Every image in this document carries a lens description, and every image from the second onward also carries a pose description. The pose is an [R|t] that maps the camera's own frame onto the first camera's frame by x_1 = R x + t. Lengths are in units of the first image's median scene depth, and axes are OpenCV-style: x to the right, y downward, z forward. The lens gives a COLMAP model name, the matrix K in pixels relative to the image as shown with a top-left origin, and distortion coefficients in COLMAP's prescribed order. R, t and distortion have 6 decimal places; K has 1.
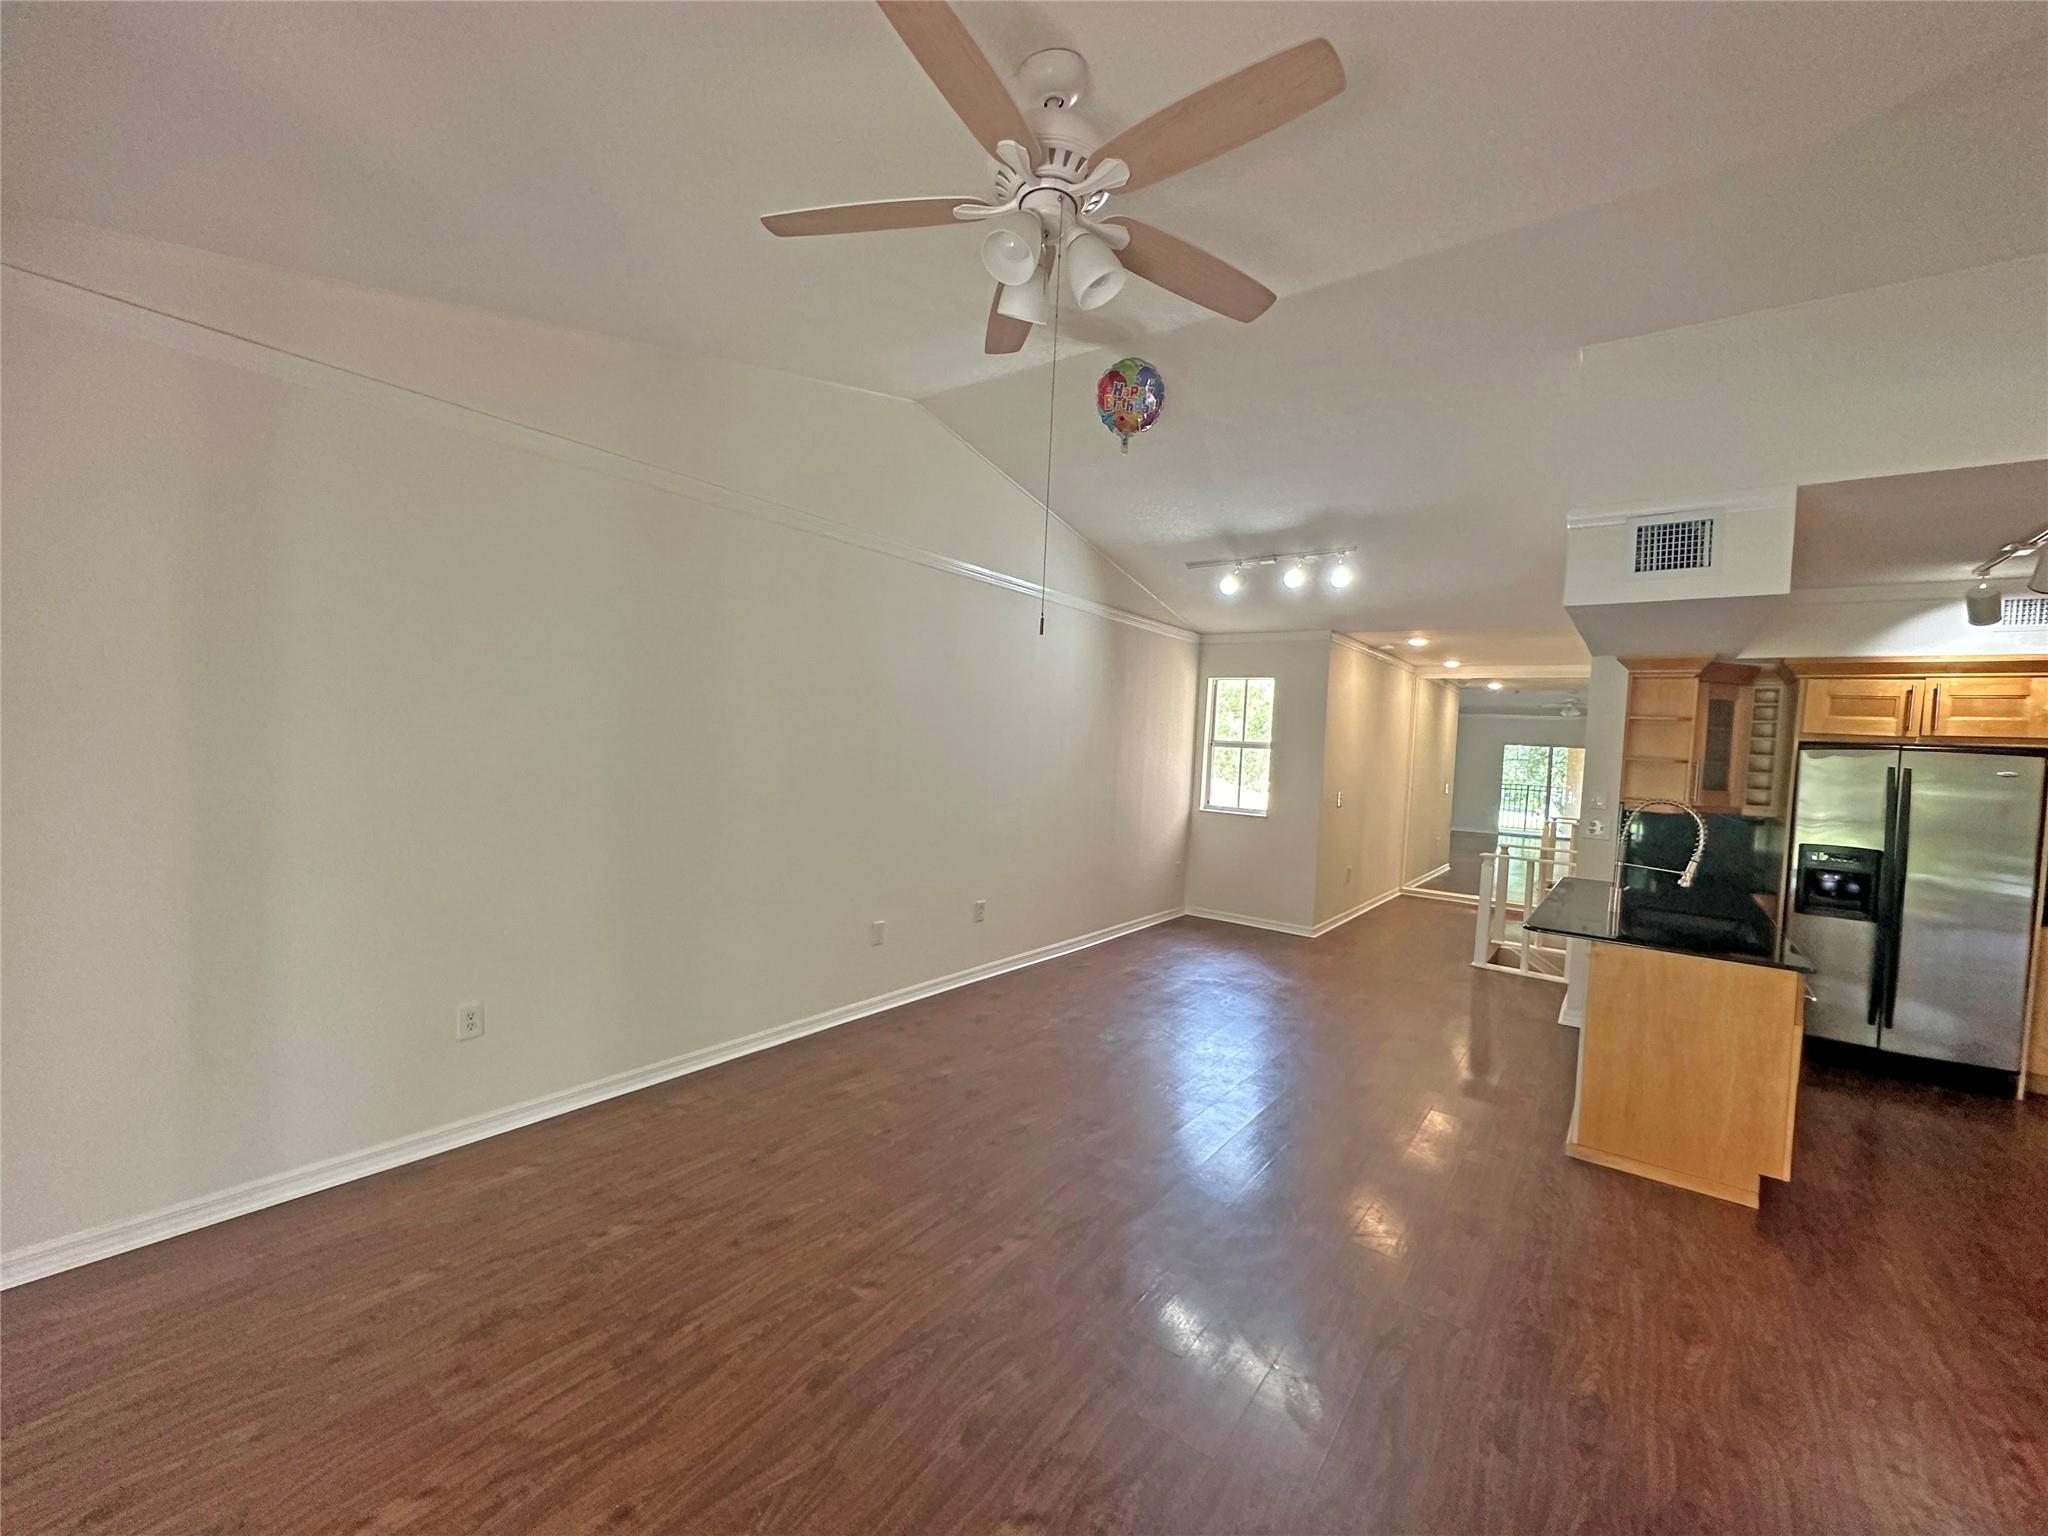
lens RADIAL K [[821.7, 0, 1019.5], [0, 821.7, 769.4], [0, 0, 1]] dist [-0.002689, 0.000658]
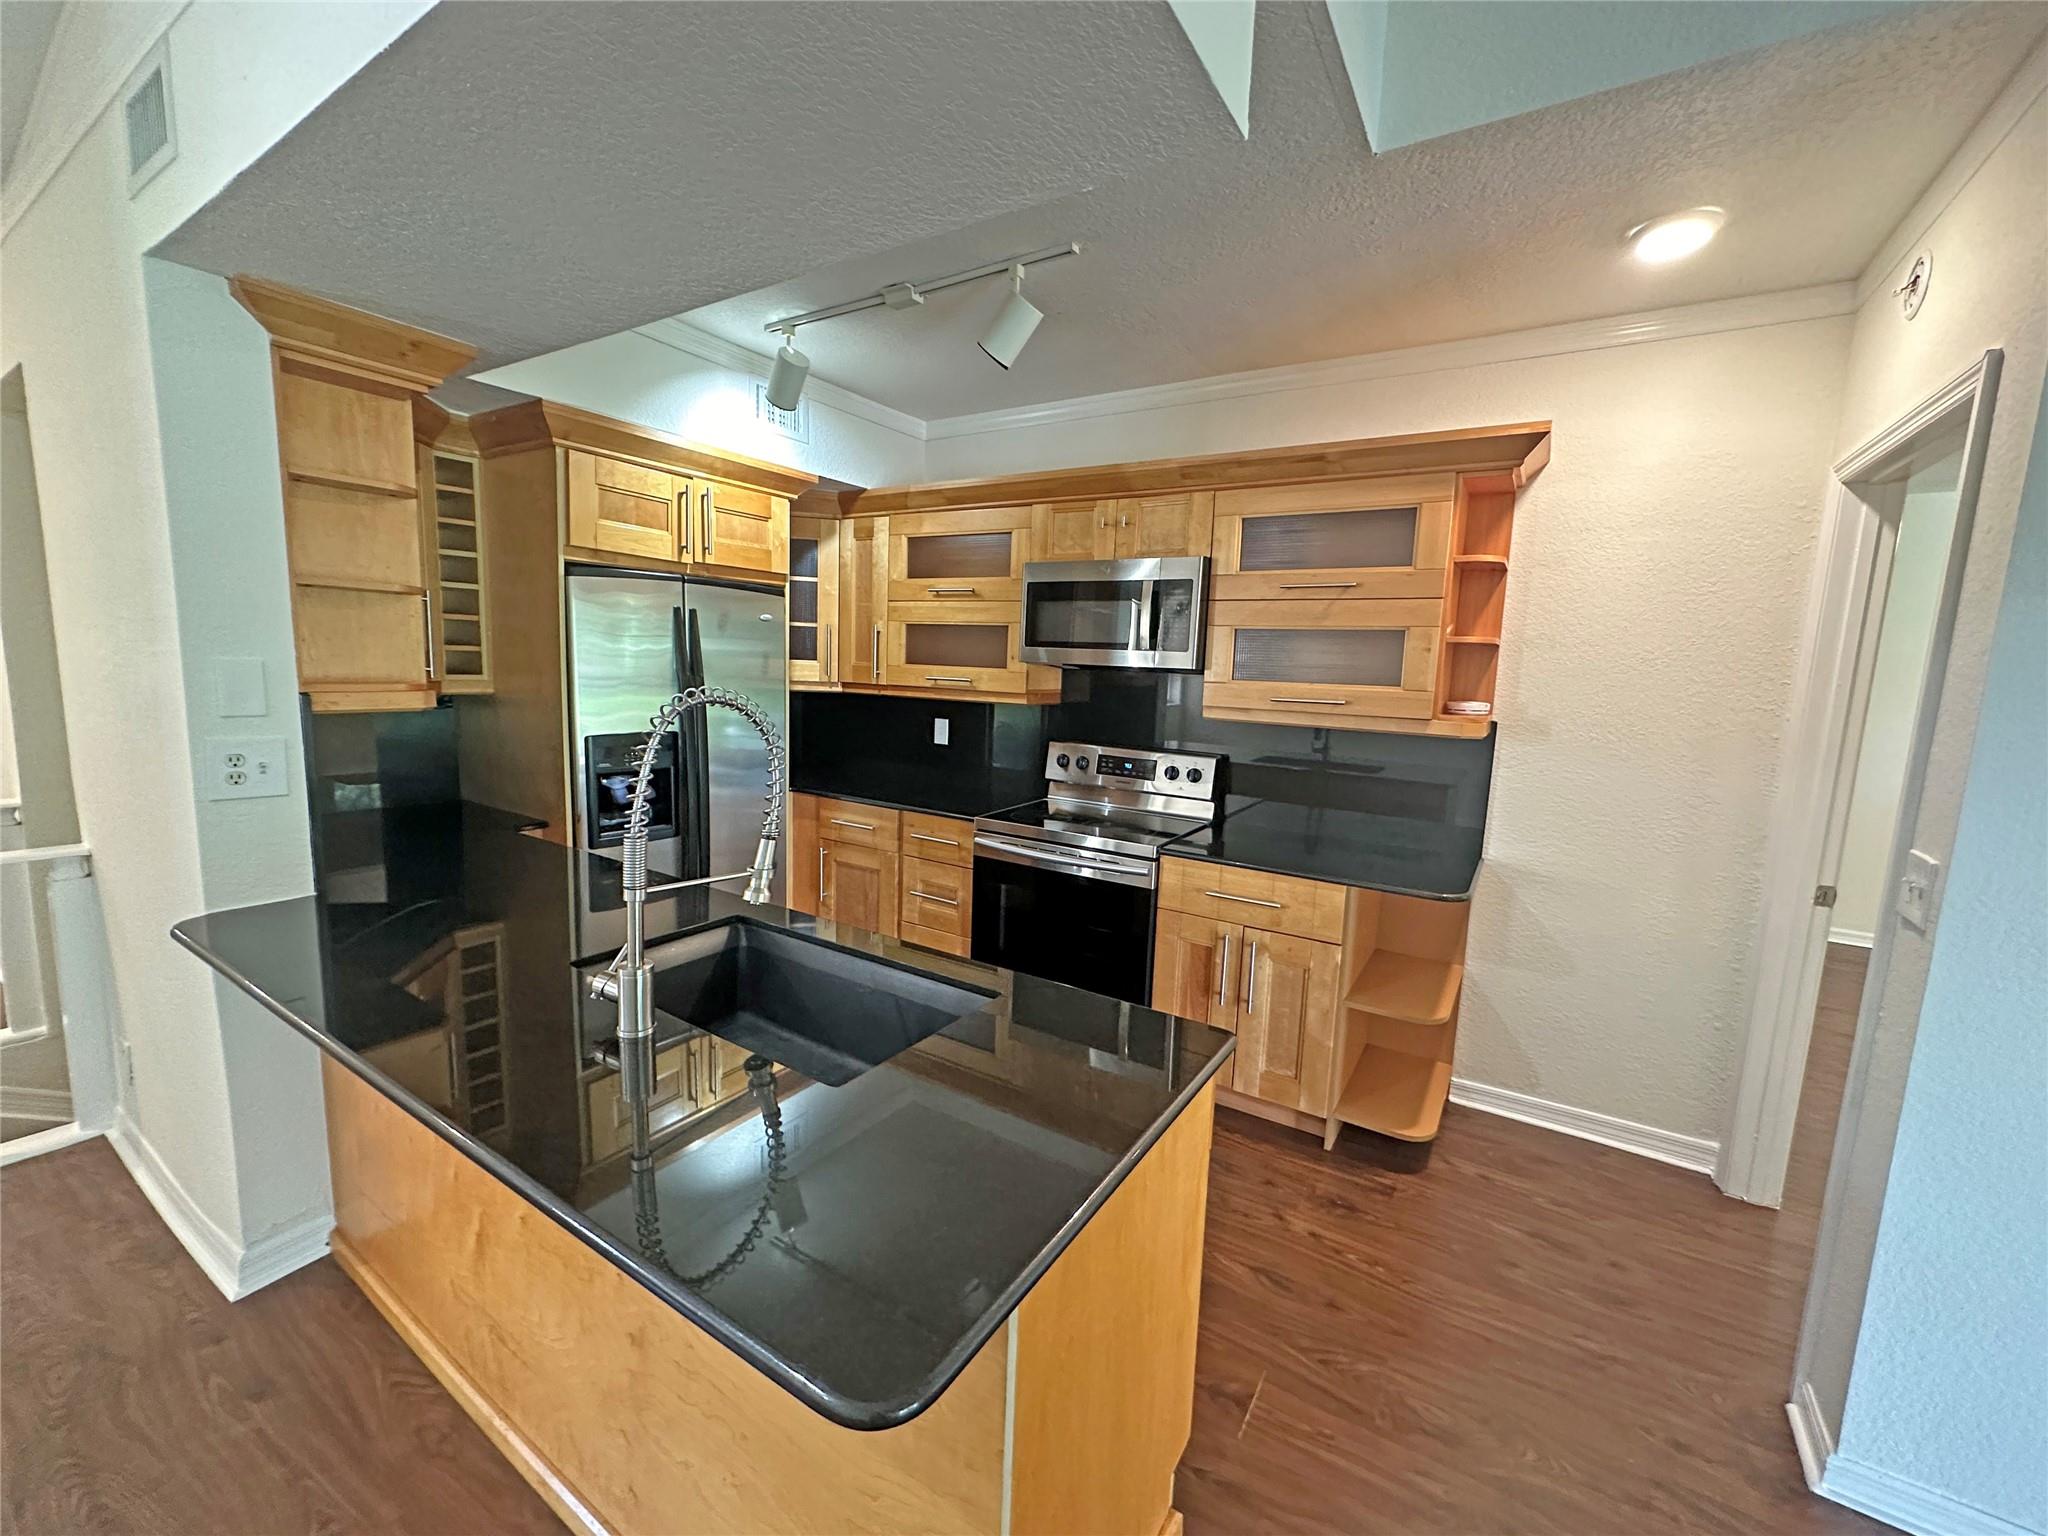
lens RADIAL K [[821.7, 0, 1035.4], [0, 821.7, 771.7], [0, 0, 1]] dist [-0.002689, 0.000658]
pose [[-0.091571, -0.189608, 0.977581, 0.348629], [-0.008309, 0.981816, 0.189651, -0.000656], [-0.995764, 0.009244, -0.091481, 0.763586]]
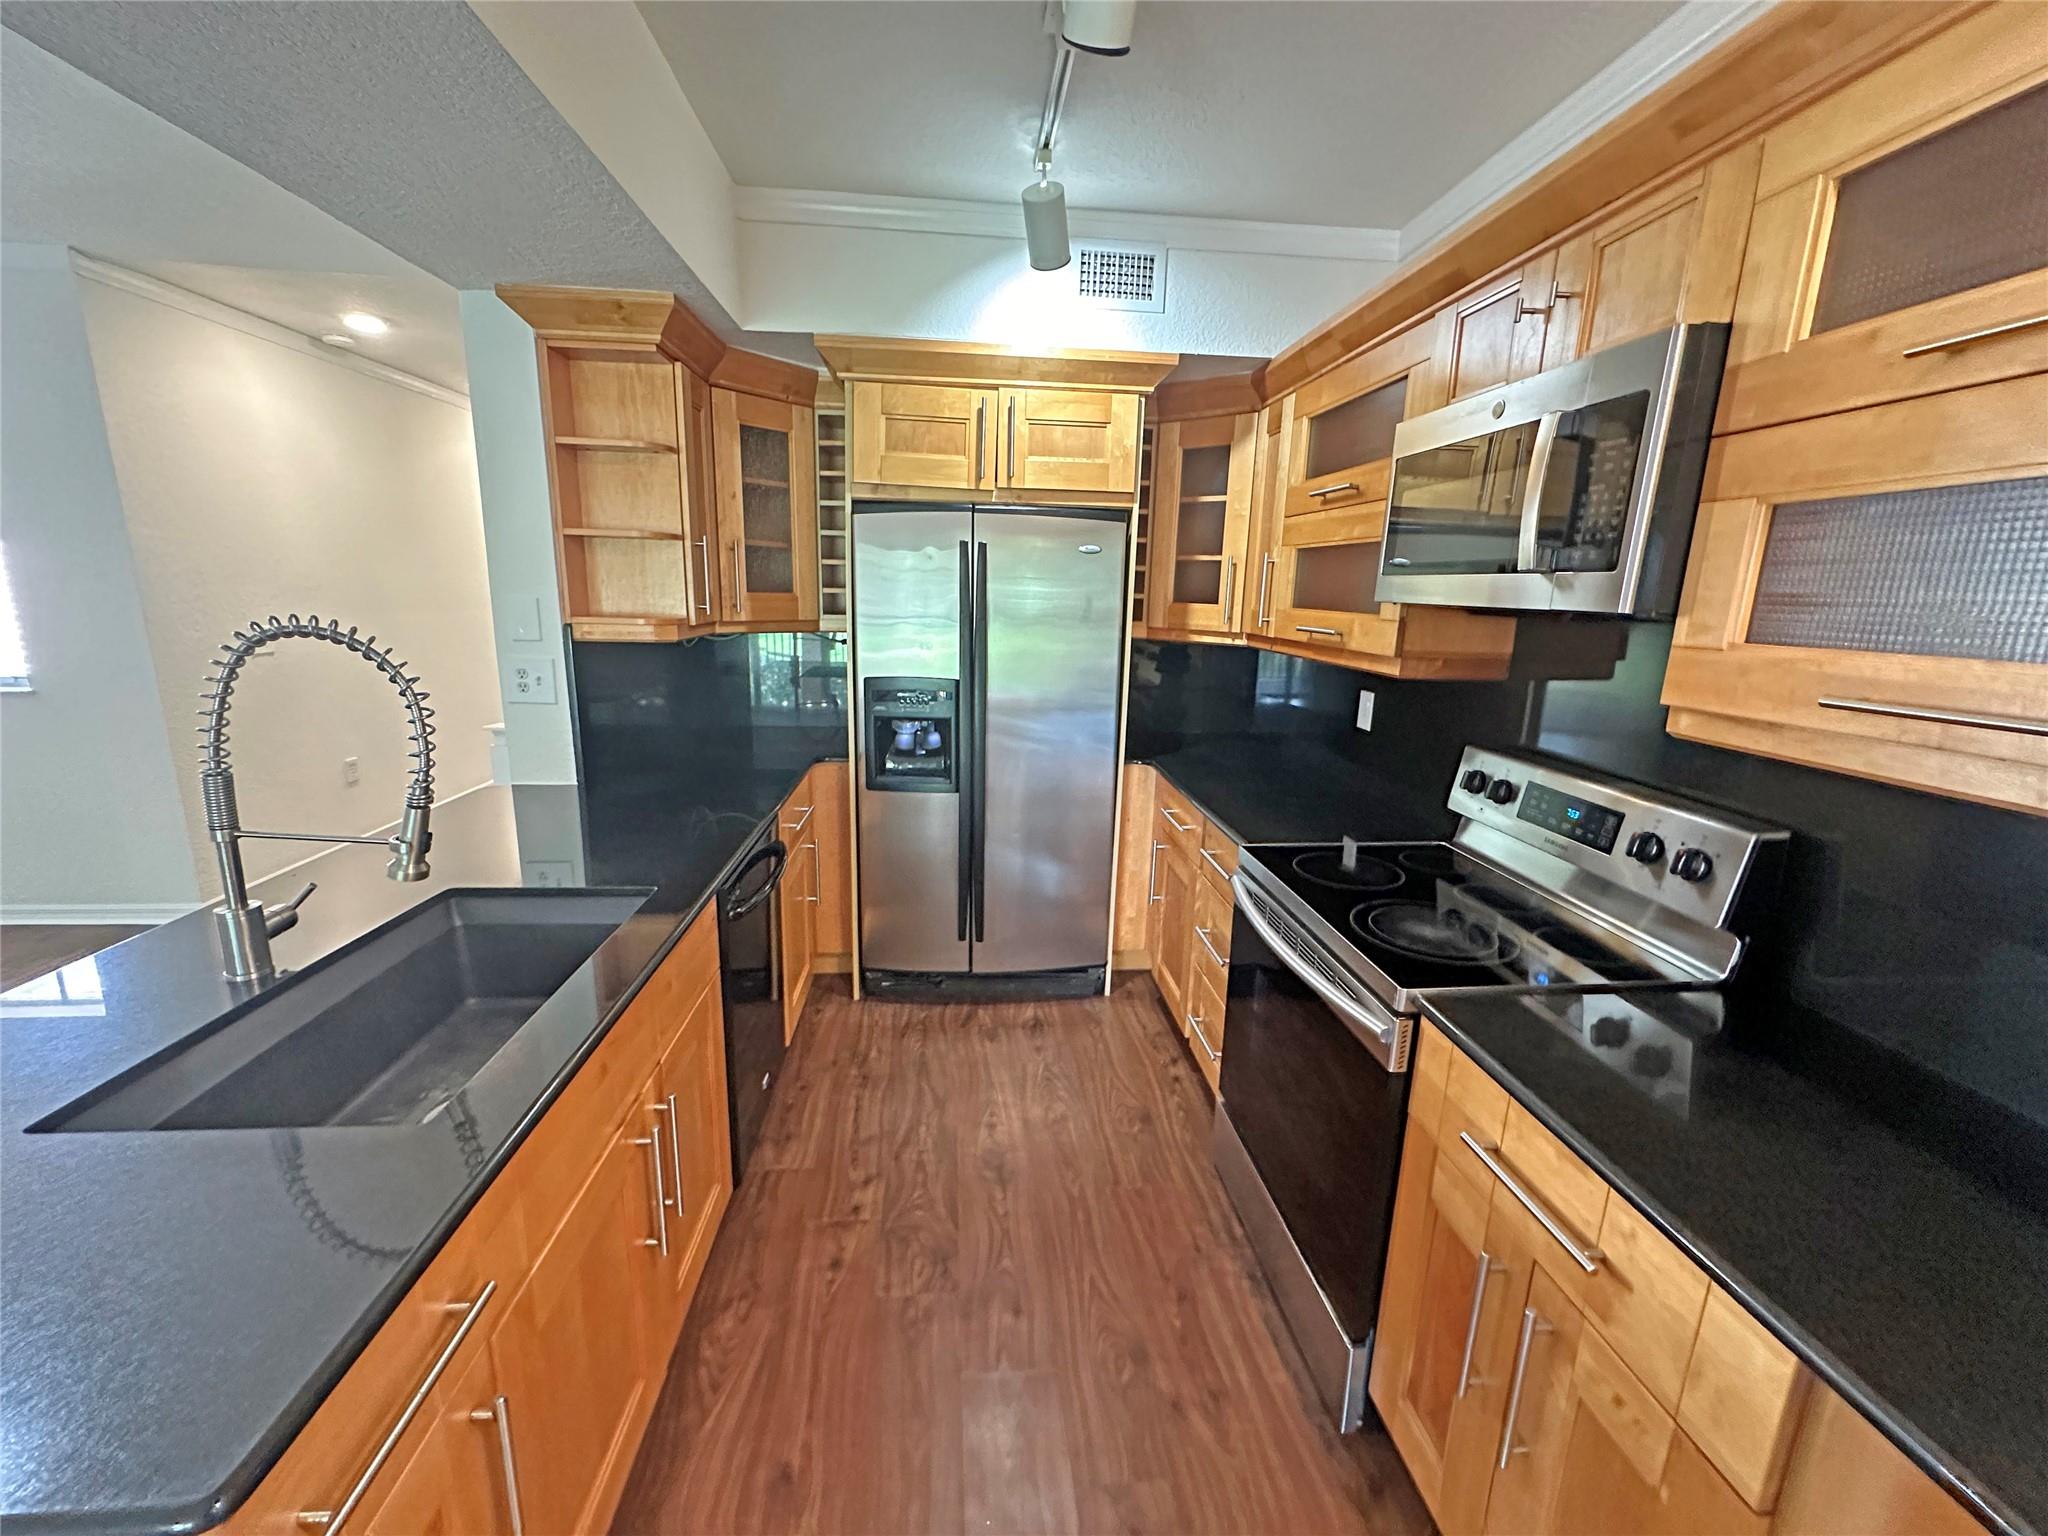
lens RADIAL K [[821.7, 0, 1018.7], [0, 821.7, 766.5], [0, 0, 1]] dist [-0.002689, 0.000658]
pose [[0.741022, -0.174513, 0.648406, 0.666509], [0.033421, 0.974026, 0.223957, 0.024470], [-0.670648, -0.144286, 0.727607, 0.503792]]
